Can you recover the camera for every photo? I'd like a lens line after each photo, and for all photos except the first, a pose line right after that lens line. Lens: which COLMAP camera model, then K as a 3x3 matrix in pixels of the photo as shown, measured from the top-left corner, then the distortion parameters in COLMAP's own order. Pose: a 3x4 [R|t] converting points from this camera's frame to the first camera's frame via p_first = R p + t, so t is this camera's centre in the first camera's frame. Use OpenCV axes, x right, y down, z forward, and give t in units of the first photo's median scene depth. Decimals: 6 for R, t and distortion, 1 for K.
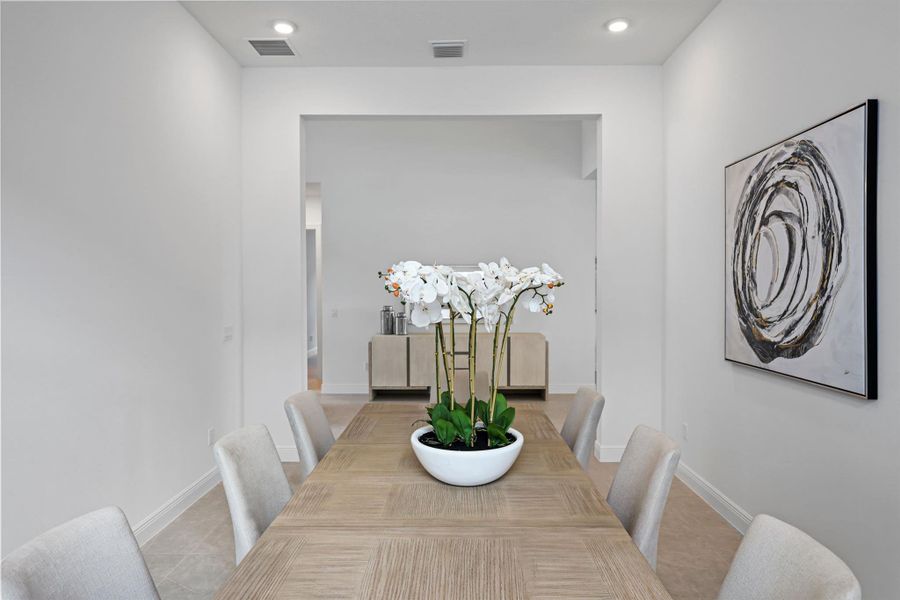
lens RADIAL K [[425.7, 0, 451.2], [0, 425.7, 295.1], [0, 0, 1]] dist [-0.031461, 0.000069]
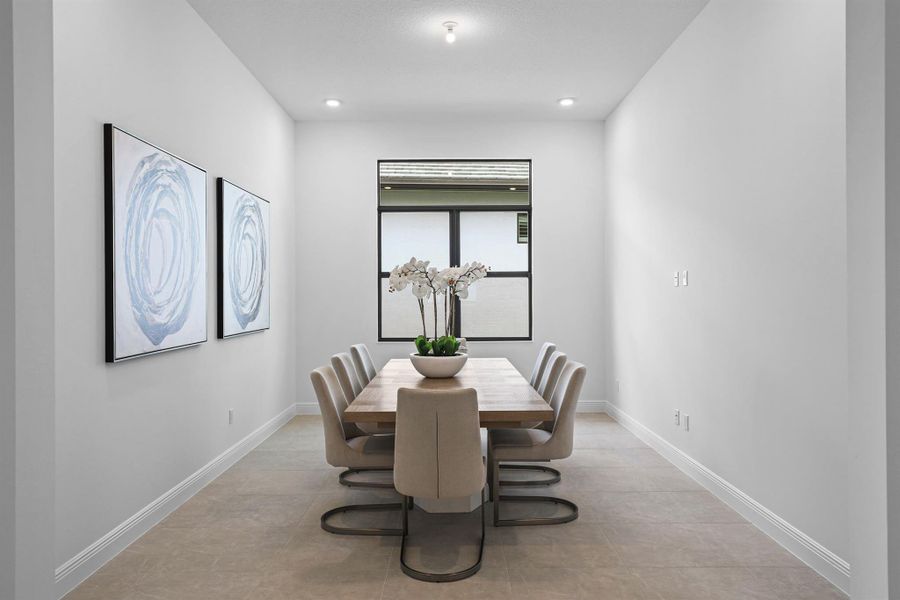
lens RADIAL K [[425.7, 0, 448.0], [0, 425.7, 293.3], [0, 0, 1]] dist [-0.031461, 0.000069]
pose [[-0.999977, 0.005213, -0.004424, 0.003701], [0.005139, 0.999849, 0.016576, 0.014337], [0.004510, 0.016553, -0.999853, 2.065548]]
